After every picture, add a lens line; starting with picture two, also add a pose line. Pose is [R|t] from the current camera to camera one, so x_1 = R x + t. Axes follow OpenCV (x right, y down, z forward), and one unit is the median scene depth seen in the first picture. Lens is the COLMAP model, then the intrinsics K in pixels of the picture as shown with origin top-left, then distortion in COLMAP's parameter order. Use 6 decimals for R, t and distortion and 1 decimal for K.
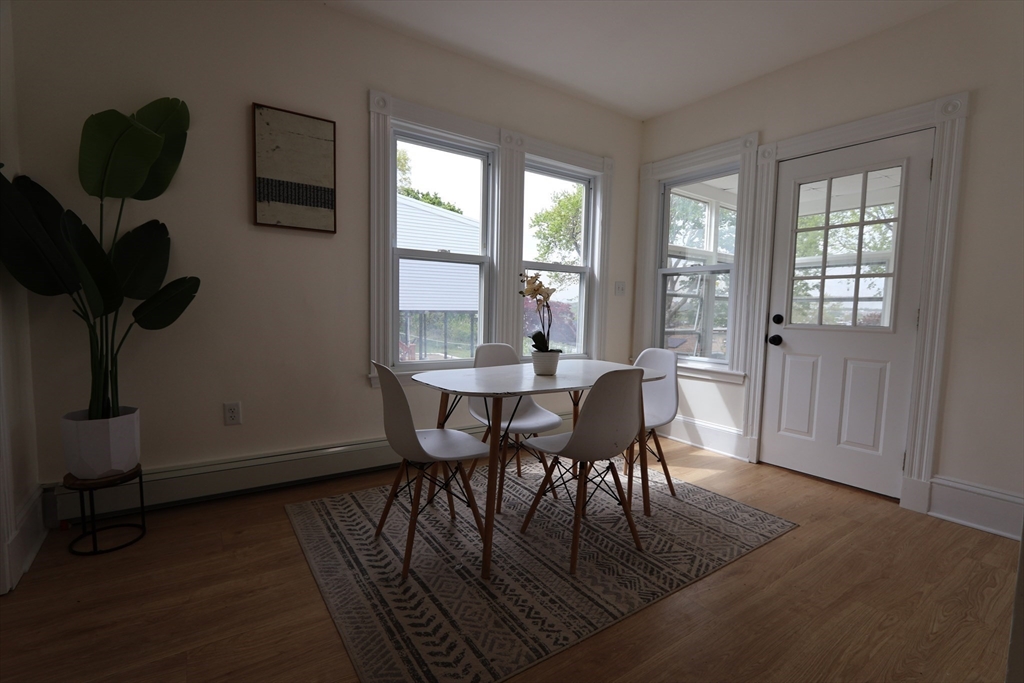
lens RADIAL K [[473.5, 0, 518.8], [0, 473.5, 358.2], [0, 0, 1]] dist [-0.012114, -0.000460]
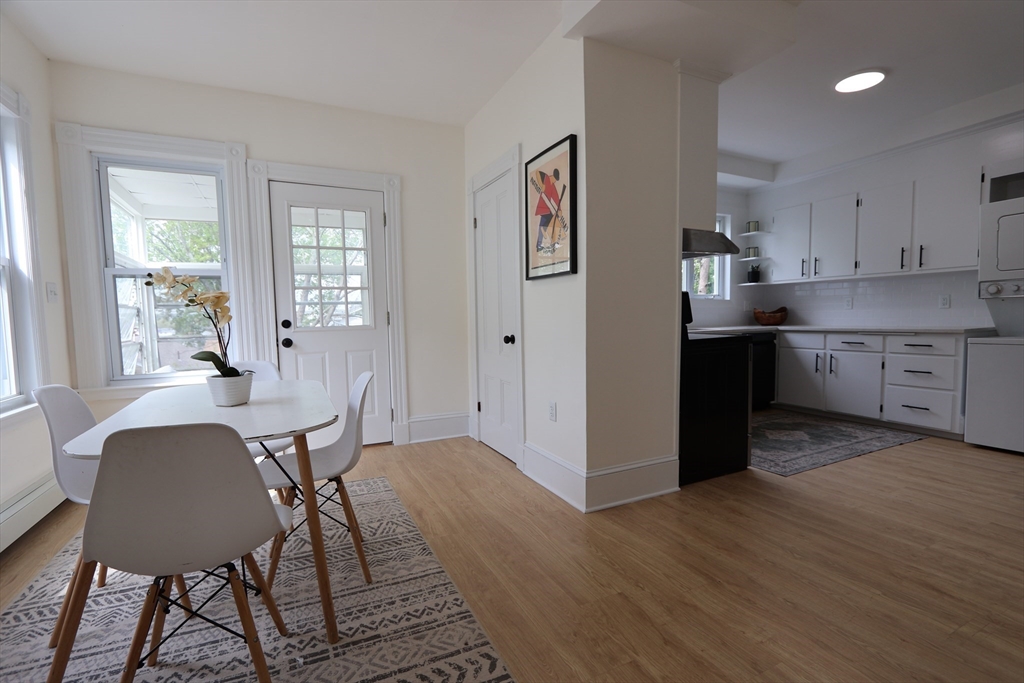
lens RADIAL K [[473.5, 0, 518.8], [0, 473.5, 358.2], [0, 0, 1]] dist [-0.012114, -0.000460]
pose [[0.146396, -0.115349, 0.982478, -0.606943], [0.124635, 0.987415, 0.097357, -0.055653], [-0.981343, 0.108198, 0.158930, 0.381170]]
